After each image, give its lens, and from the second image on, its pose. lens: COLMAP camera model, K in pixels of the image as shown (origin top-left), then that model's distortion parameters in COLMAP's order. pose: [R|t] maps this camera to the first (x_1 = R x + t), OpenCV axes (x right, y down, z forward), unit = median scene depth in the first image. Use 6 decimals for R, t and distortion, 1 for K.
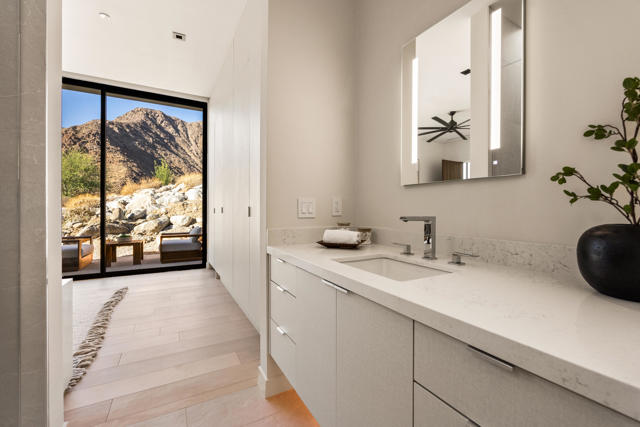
lens RADIAL K [[273.8, 0, 322.0], [0, 273.8, 210.4], [0, 0, 1]] dist [-0.013276, 0.000433]
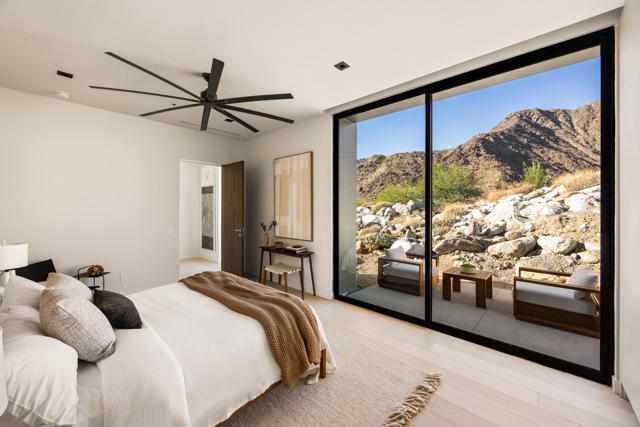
lens RADIAL K [[247.9, 0, 321.3], [0, 247.9, 208.1], [0, 0, 1]] dist [-0.005460, 0.000666]
pose [[0.313668, -0.003232, -0.949527, -0.127056], [-0.006561, 0.999963, -0.005571, -0.054462], [0.949510, 0.007977, 0.313635, 0.277116]]
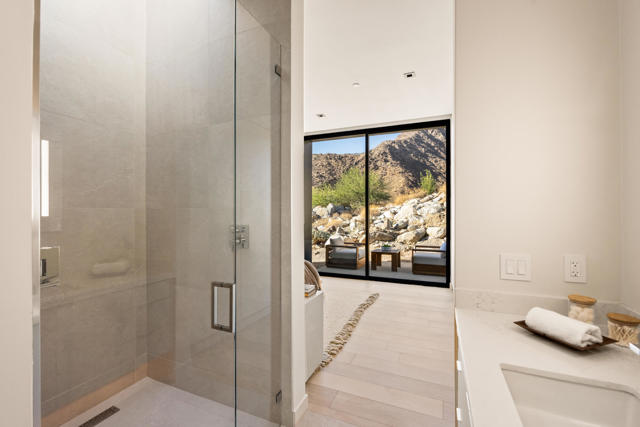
lens RADIAL K [[273.8, 0, 317.7], [0, 273.8, 210.5], [0, 0, 1]] dist [-0.013276, 0.000433]
pose [[0.596502, -0.010340, -0.802545, 0.052561], [0.000240, 0.999919, -0.012705, -0.036652], [0.802612, 0.007385, 0.596456, 0.025118]]
